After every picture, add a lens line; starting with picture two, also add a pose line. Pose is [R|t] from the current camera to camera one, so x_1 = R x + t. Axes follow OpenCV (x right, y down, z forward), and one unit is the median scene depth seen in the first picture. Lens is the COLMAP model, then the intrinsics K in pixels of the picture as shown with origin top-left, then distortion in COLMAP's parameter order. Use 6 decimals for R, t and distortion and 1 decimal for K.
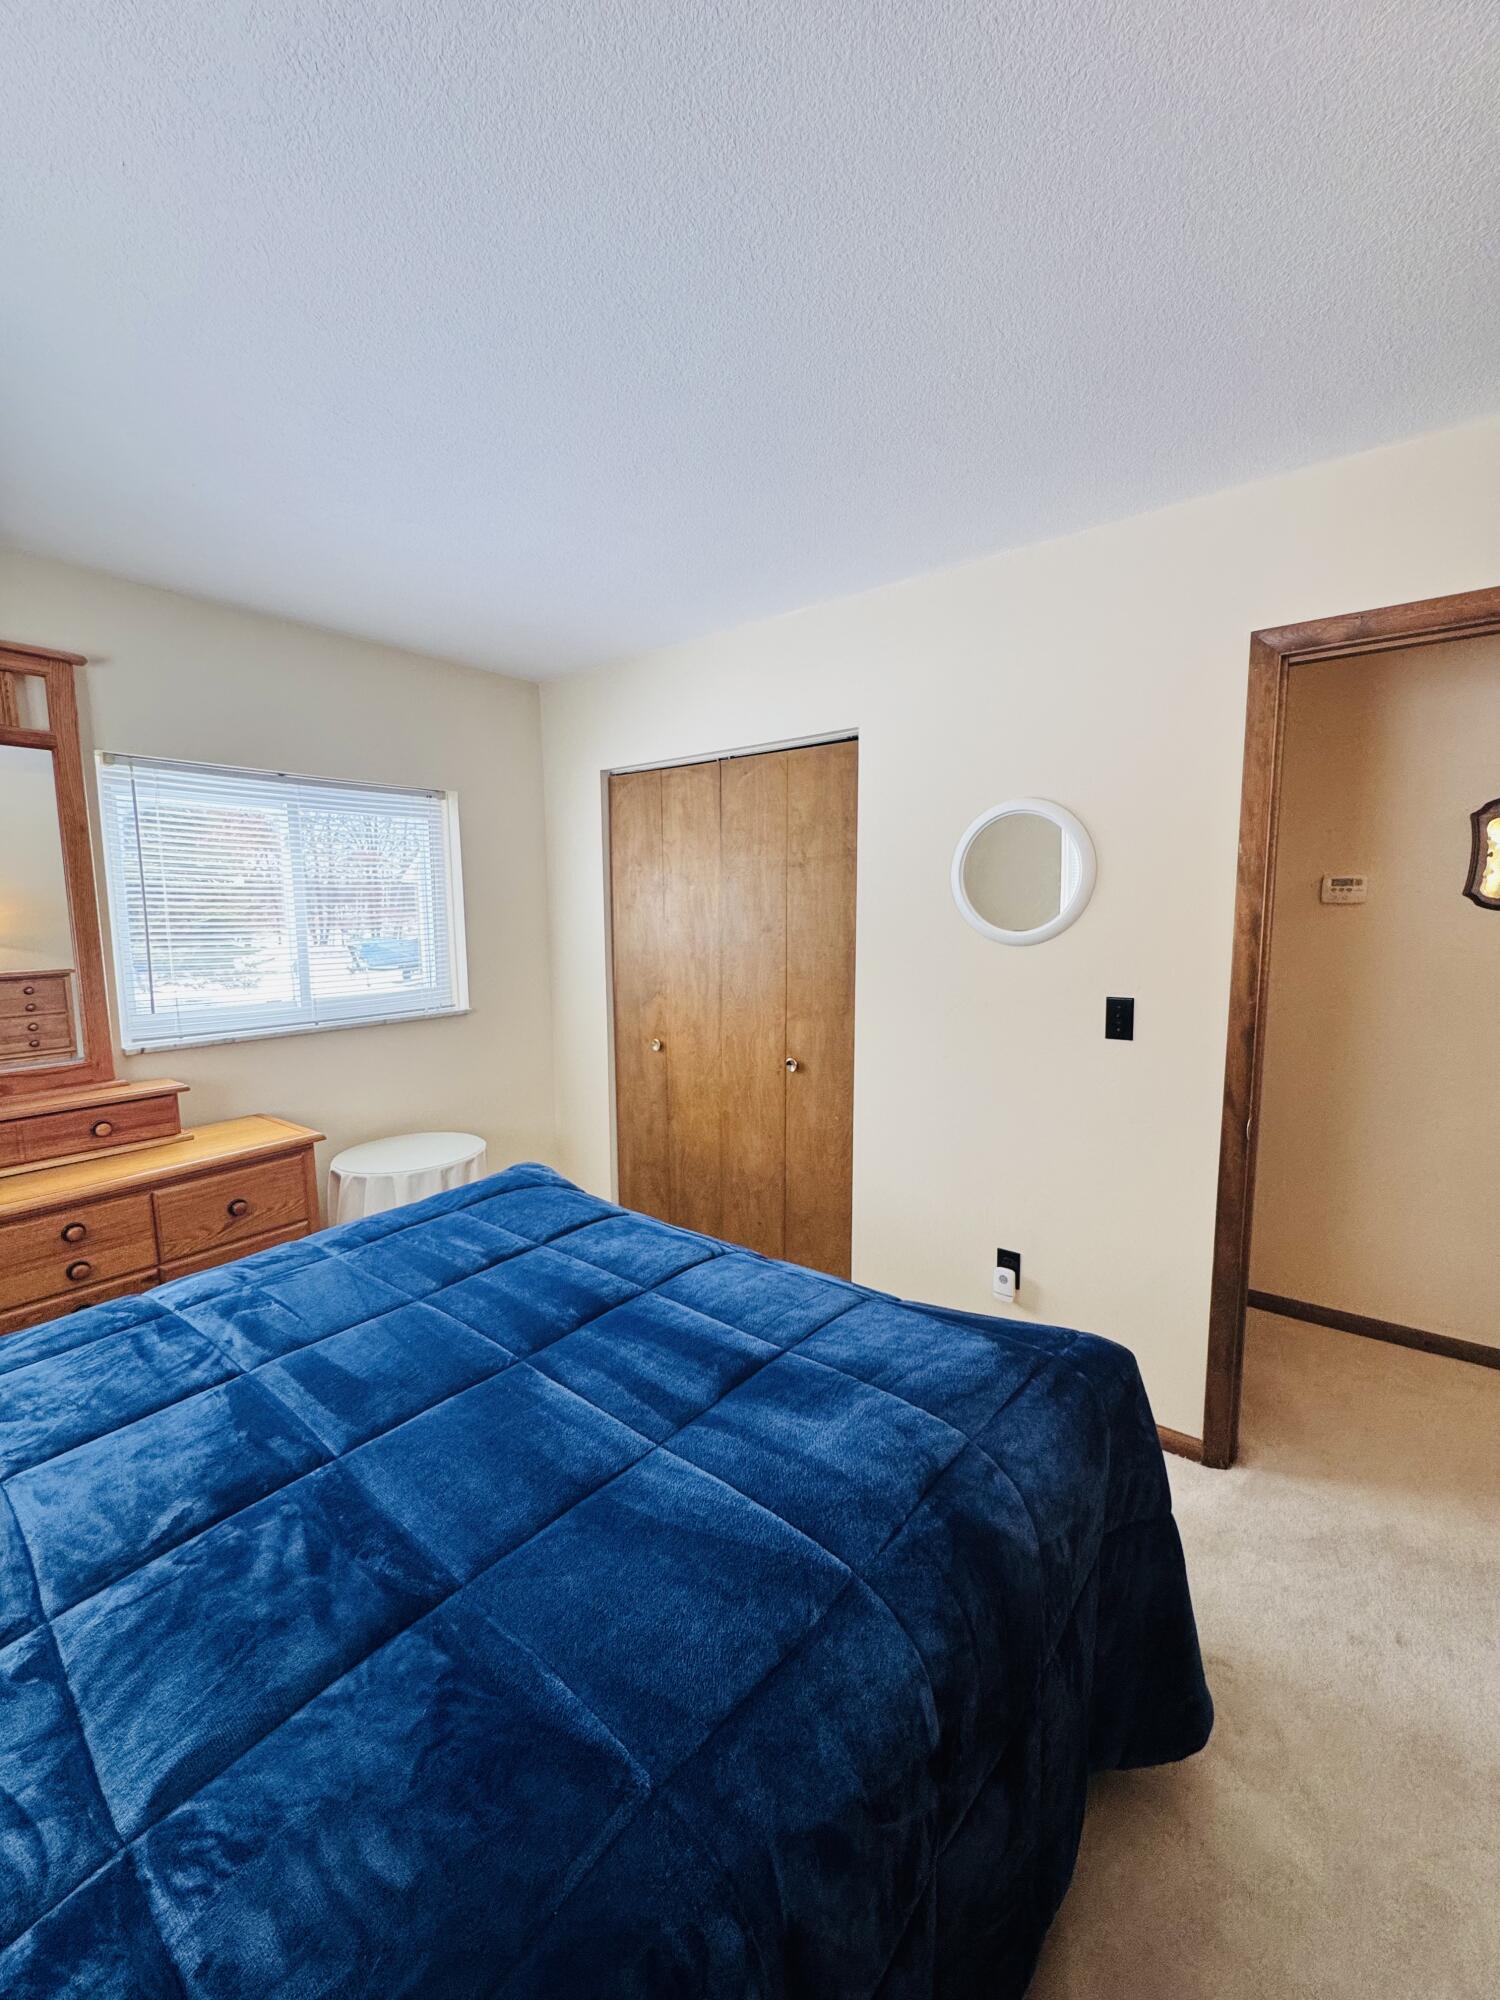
lens RADIAL K [[802.7, 0, 751.1], [0, 802.7, 997.7], [0, 0, 1]] dist [-0.001481, -0.000327]
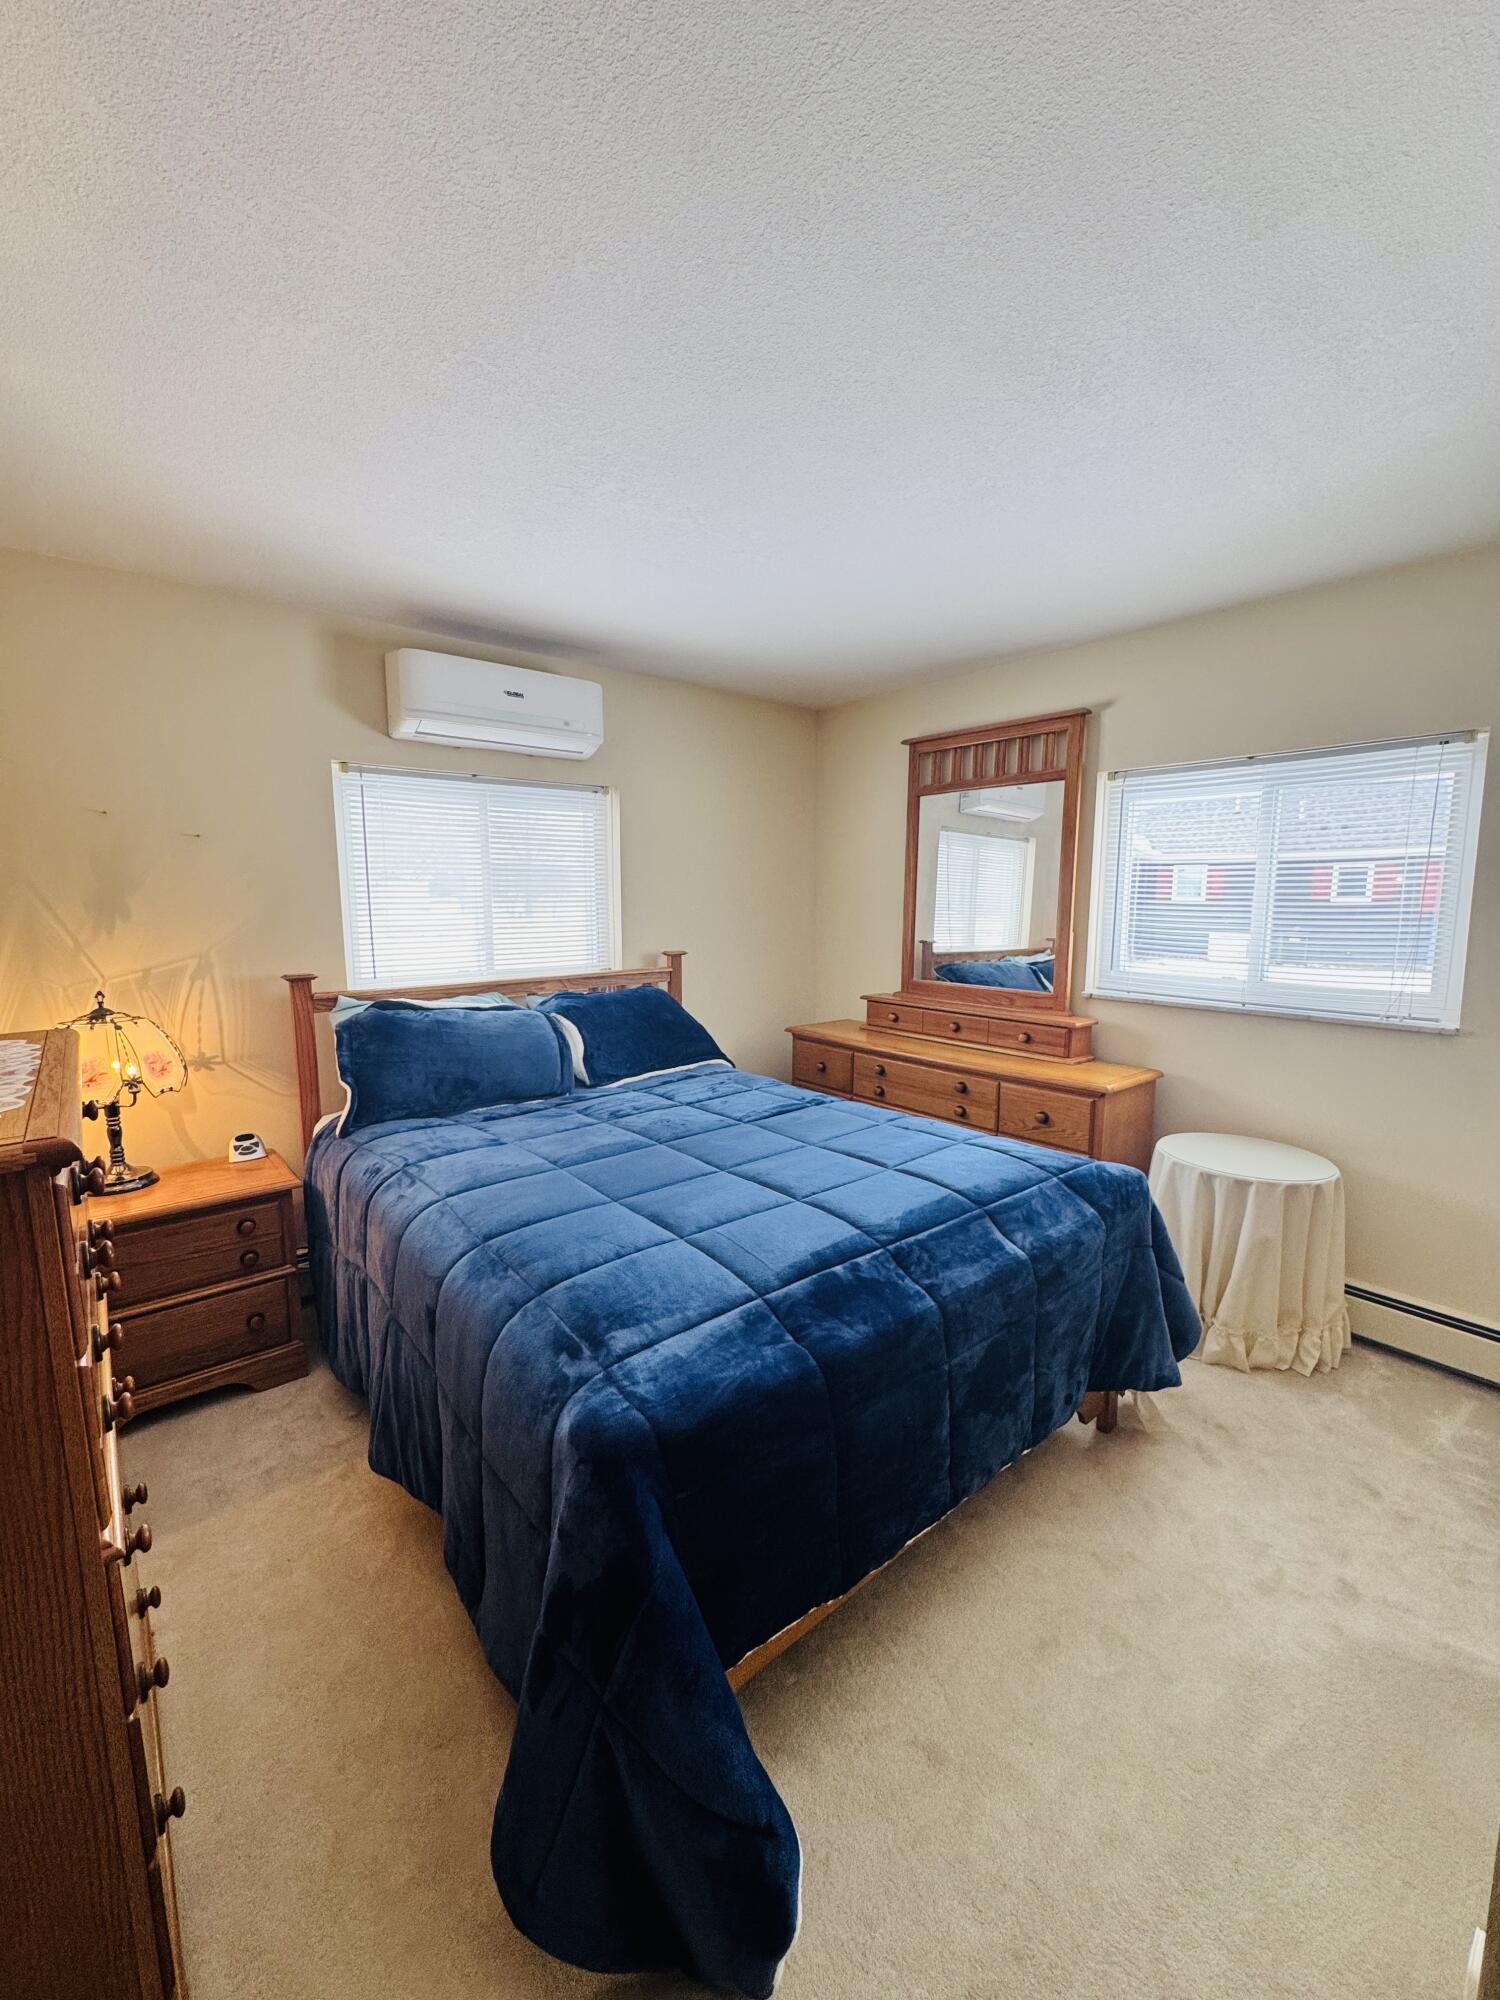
lens RADIAL K [[802.7, 0, 751.1], [0, 802.7, 997.7], [0, 0, 1]] dist [-0.001481, -0.000327]
pose [[-0.200392, 0.137843, -0.969970, 0.654919], [-0.106661, 0.981098, 0.161461, -0.086188], [0.973892, 0.135814, -0.181901, 0.695647]]
